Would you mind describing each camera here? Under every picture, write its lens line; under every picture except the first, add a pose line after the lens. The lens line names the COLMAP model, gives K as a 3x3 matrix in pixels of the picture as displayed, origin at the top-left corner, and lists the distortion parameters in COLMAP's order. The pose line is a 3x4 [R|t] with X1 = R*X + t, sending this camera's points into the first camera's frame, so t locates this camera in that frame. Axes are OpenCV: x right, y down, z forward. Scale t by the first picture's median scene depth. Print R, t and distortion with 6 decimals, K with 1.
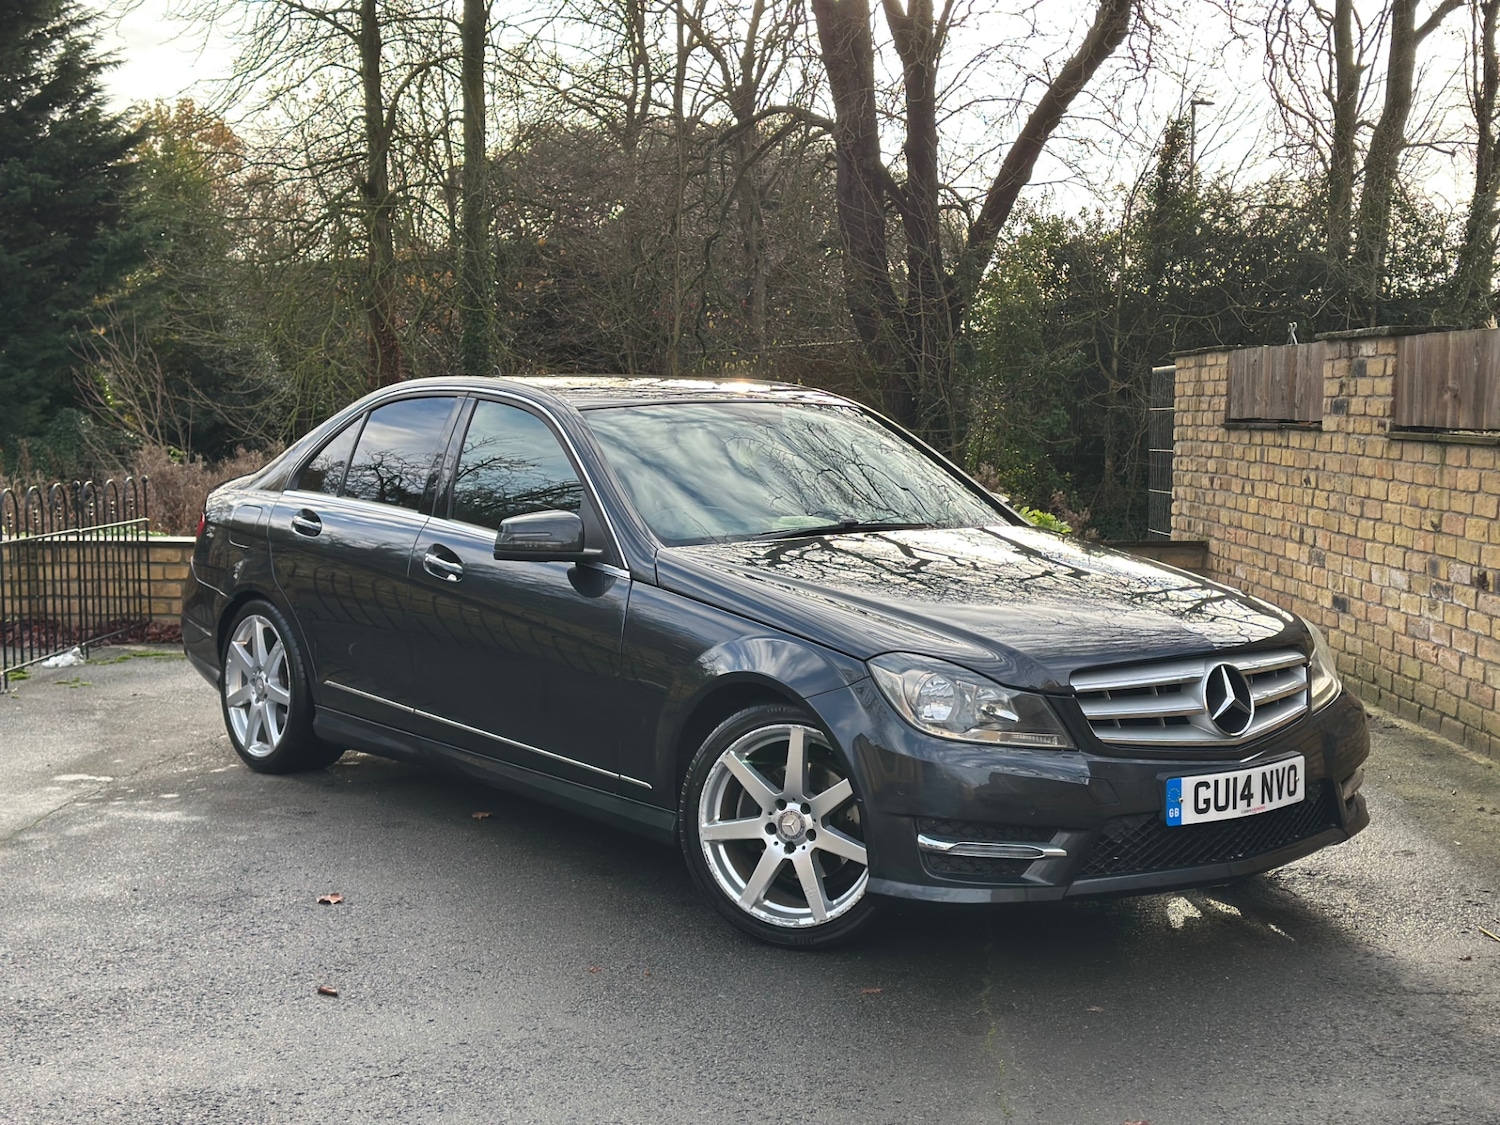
lens RADIAL K [[2045.7, 0, 756.4], [0, 2045.7, 554.0], [0, 0, 1]] dist [0.129644, 0.000000]
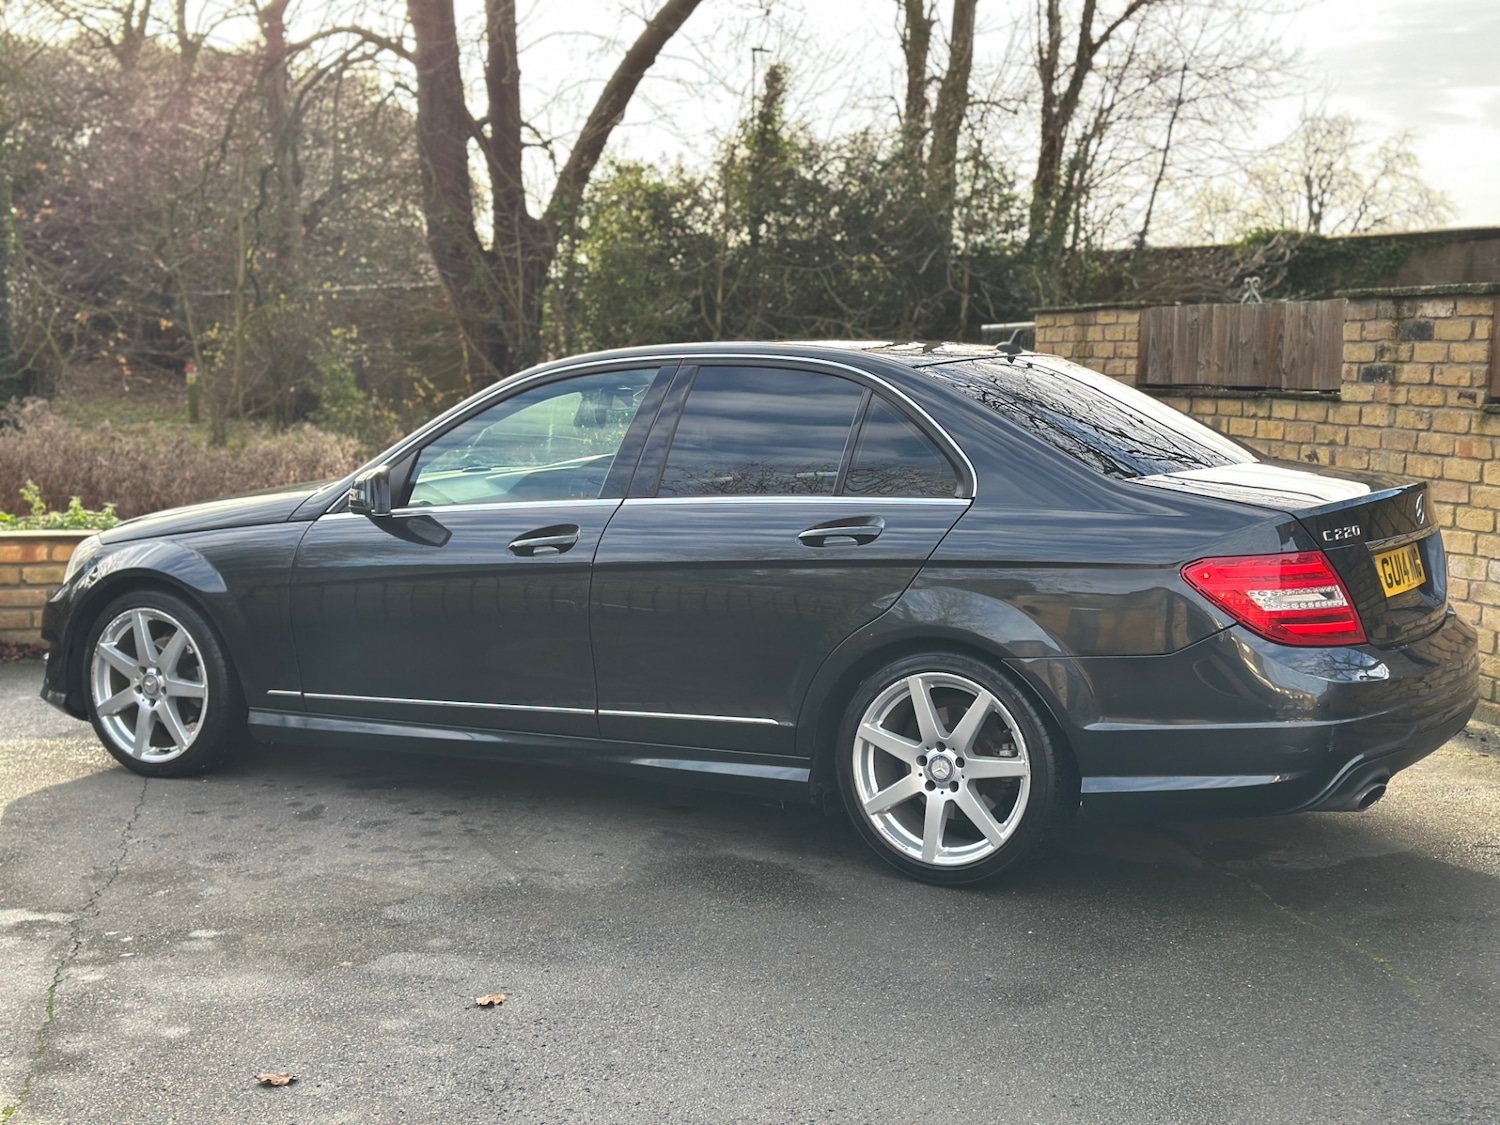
lens RADIAL K [[2045.7, 0, 747.7], [0, 2045.7, 563.0], [0, 0, 1]] dist [0.129644, 0.000000]
pose [[0.966812, -0.020109, 0.254697, -0.058266], [0.012531, 0.999430, 0.031342, -0.006185], [-0.255182, -0.027111, 0.966513, 0.060206]]
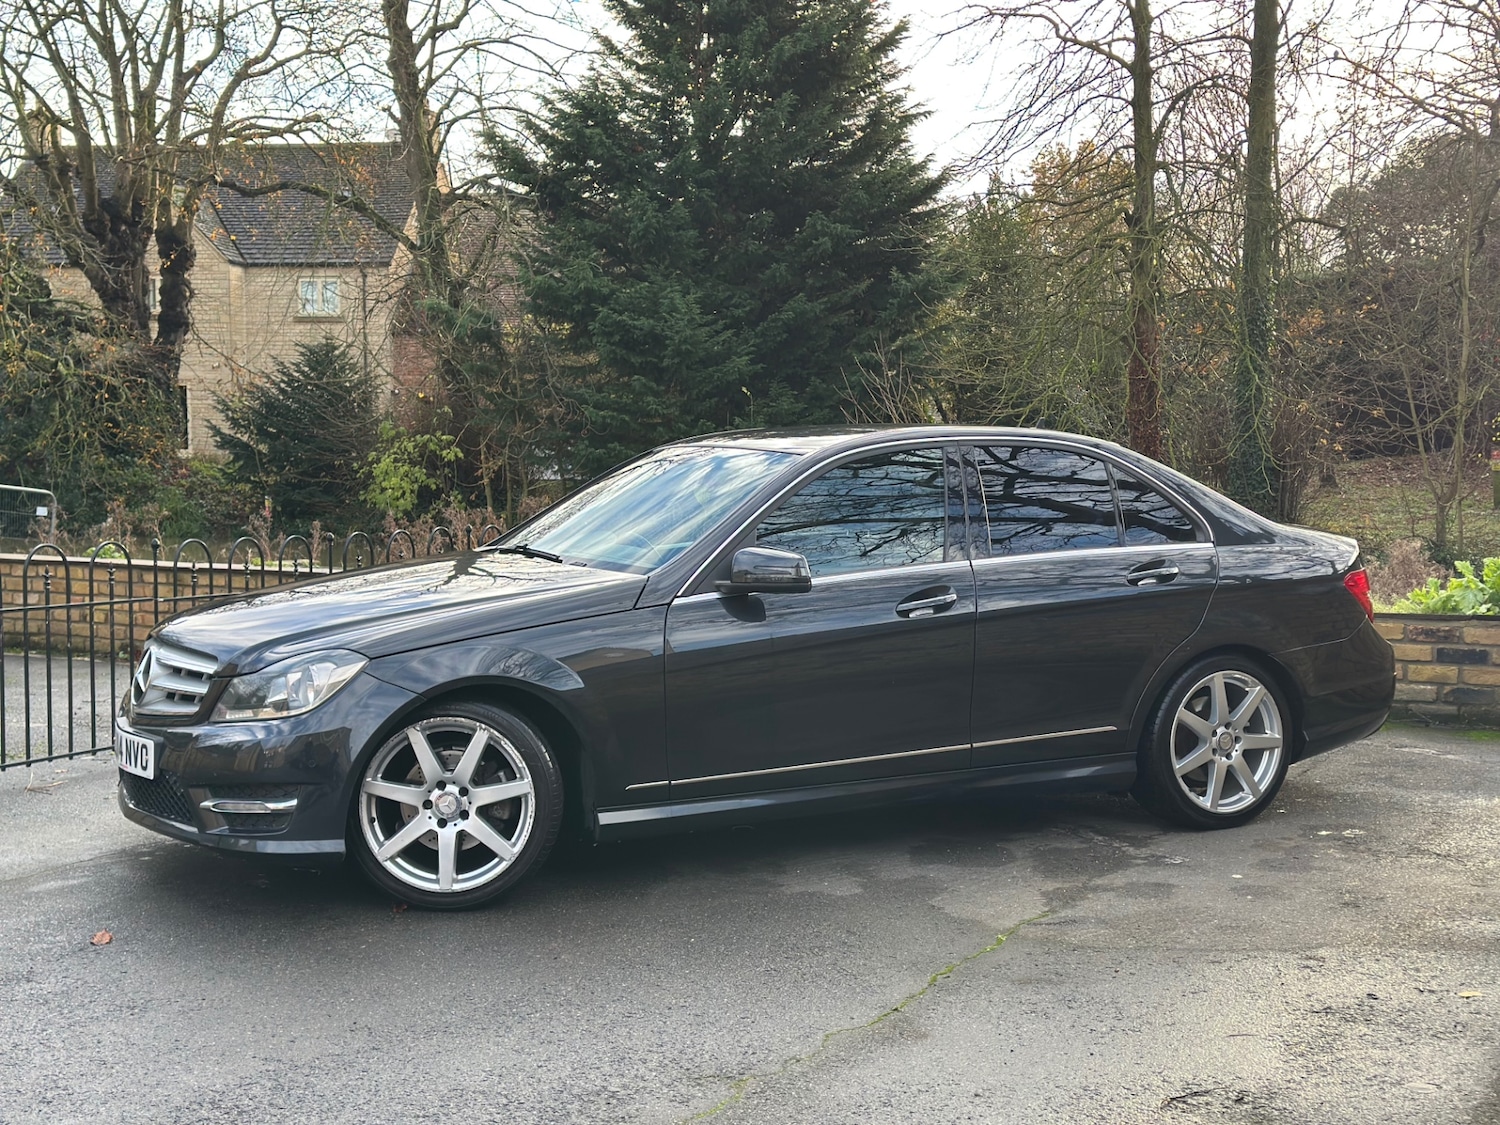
lens RADIAL K [[2045.7, 0, 761.8], [0, 2045.7, 587.7], [0, 0, 1]] dist [0.129644, 0.000000]
pose [[0.907207, 0.031265, -0.419520, 0.075327], [-0.031252, 0.999488, 0.006907, -0.004987], [0.419521, 0.006845, 0.907720, 0.046597]]
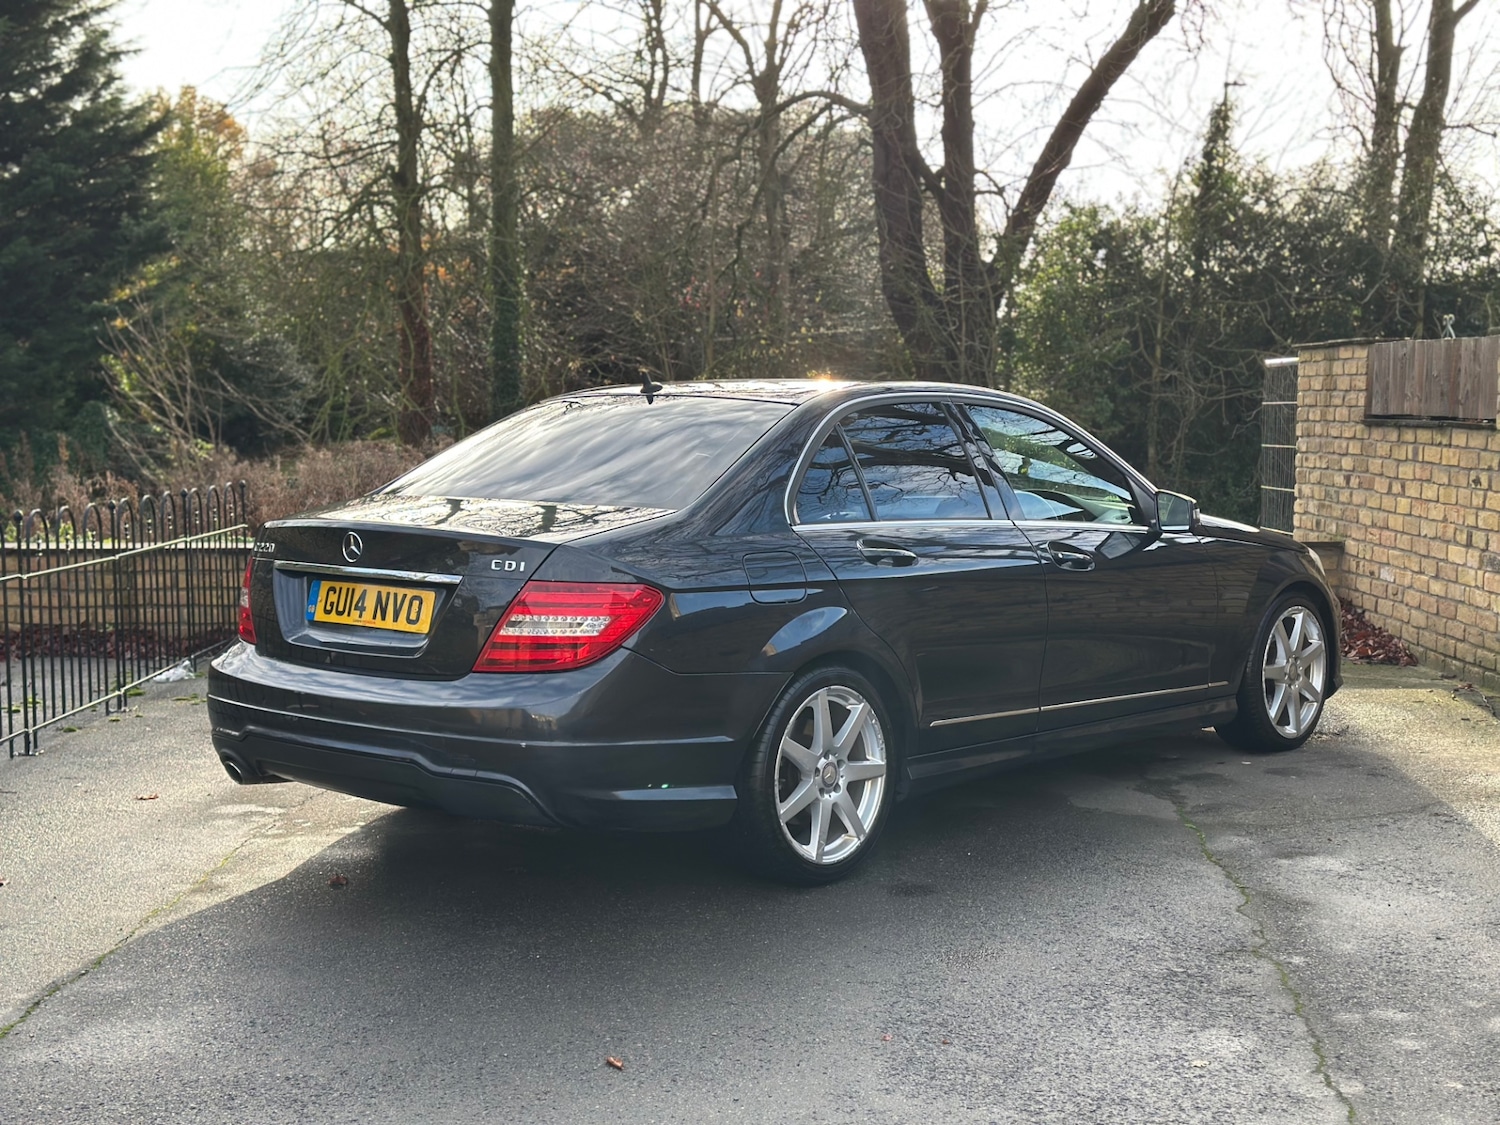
lens RADIAL K [[2045.7, 0, 756.9], [0, 2045.7, 562.8], [0, 0, 1]] dist [0.129644, 0.000000]
pose [[0.999980, -0.005800, 0.002420, -0.020545], [0.005772, 0.999917, 0.011478, -0.003232], [-0.002486, -0.011464, 0.999931, 0.011733]]
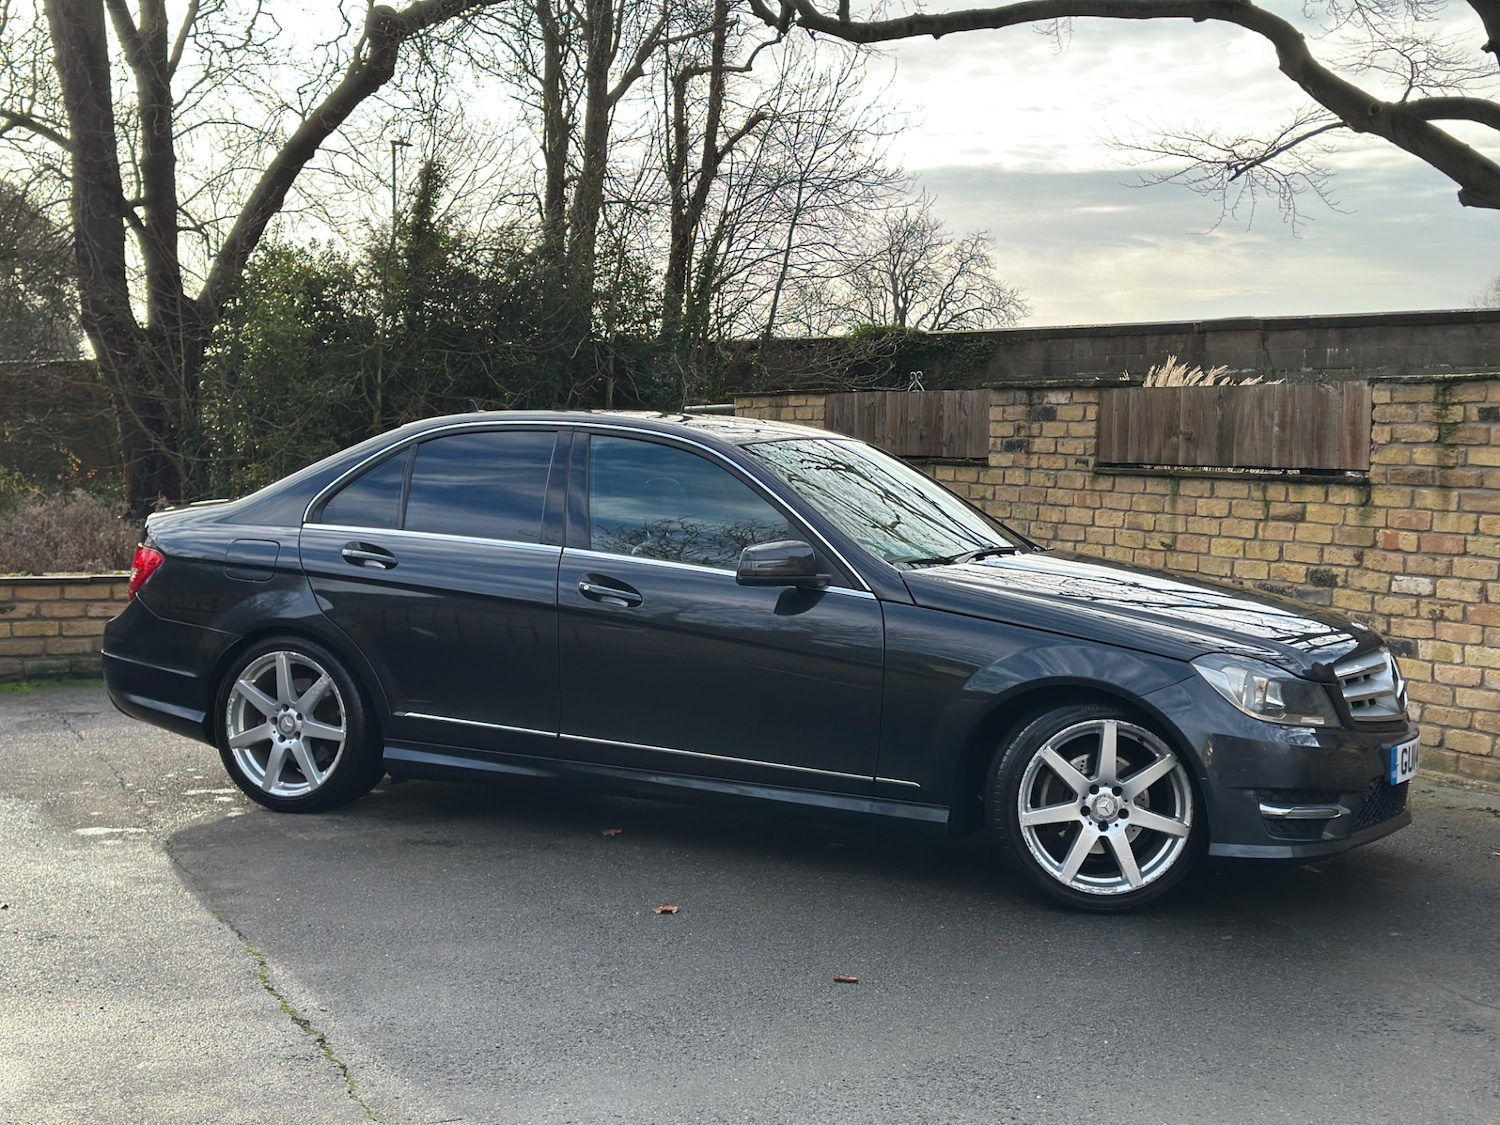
lens RADIAL K [[2045.7, 0, 746.9], [0, 2045.7, 562.8], [0, 0, 1]] dist [0.129644, 0.000000]
pose [[0.899737, -0.016422, 0.436123, -0.103299], [0.020859, 0.999768, -0.005387, -0.000530], [-0.435933, 0.013944, 0.899871, 0.006227]]
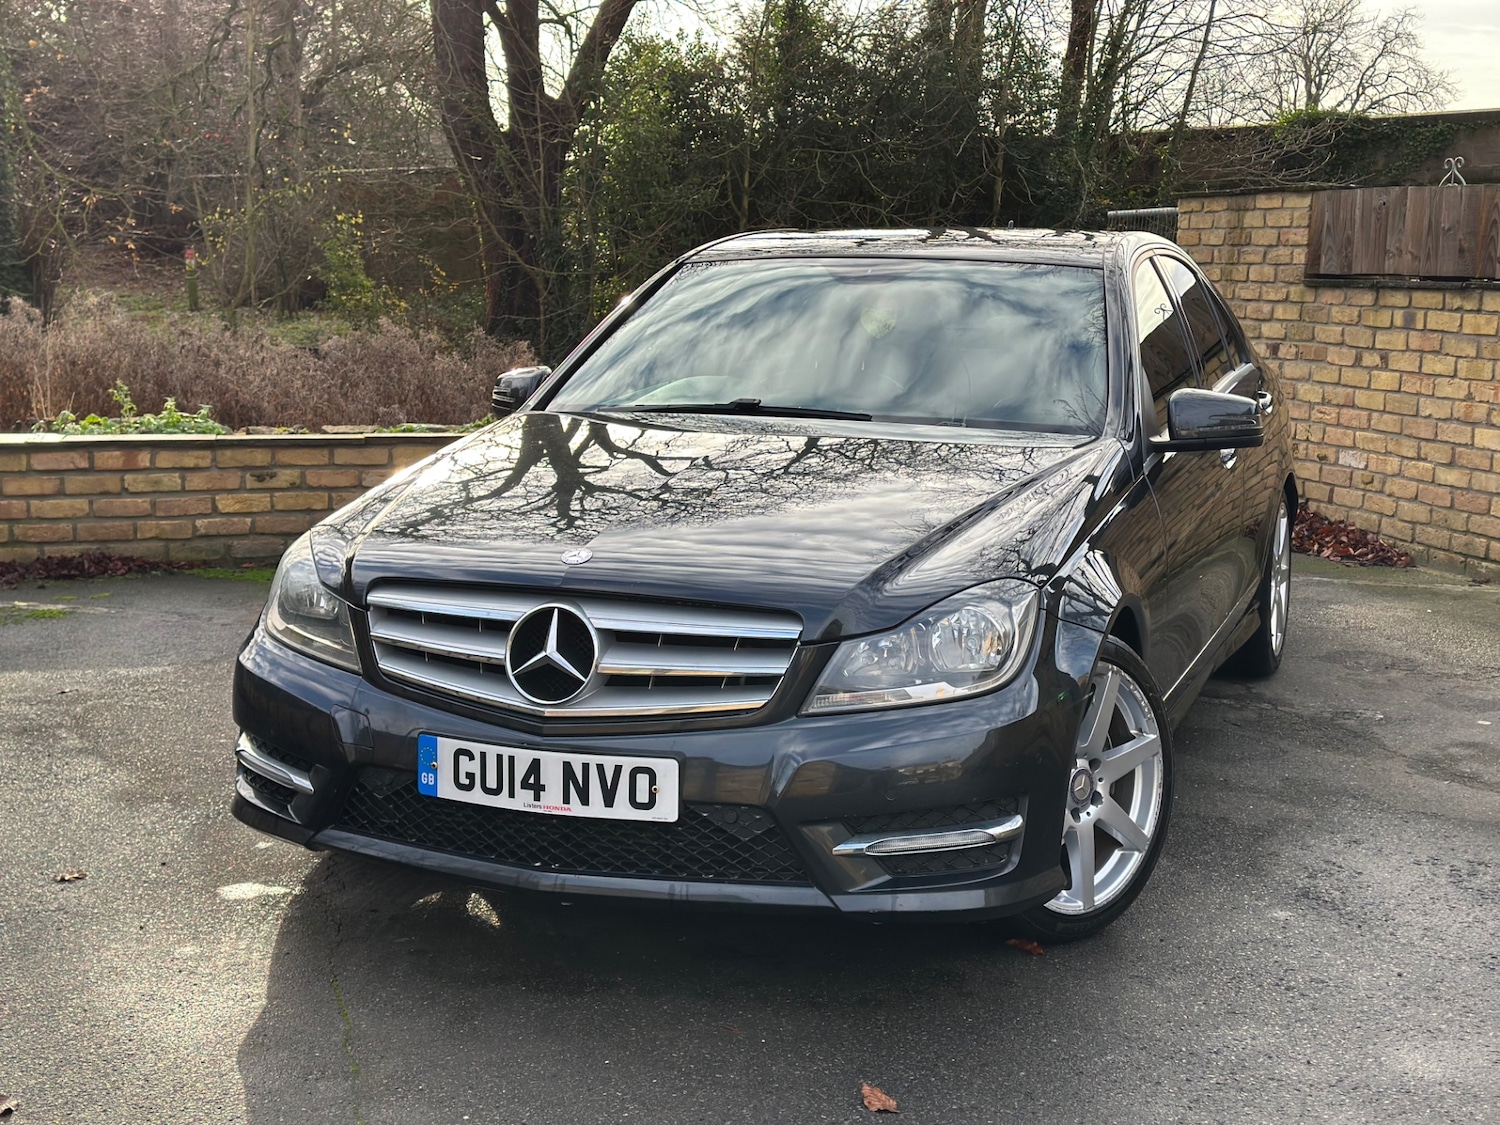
lens RADIAL K [[2045.7, 0, 746.4], [0, 2045.7, 568.6], [0, 0, 1]] dist [0.129644, 0.000000]
pose [[0.963898, -0.035543, 0.263891, -0.075465], [0.012553, 0.996015, 0.088300, -0.008258], [-0.265977, -0.081800, 0.960502, 0.085370]]
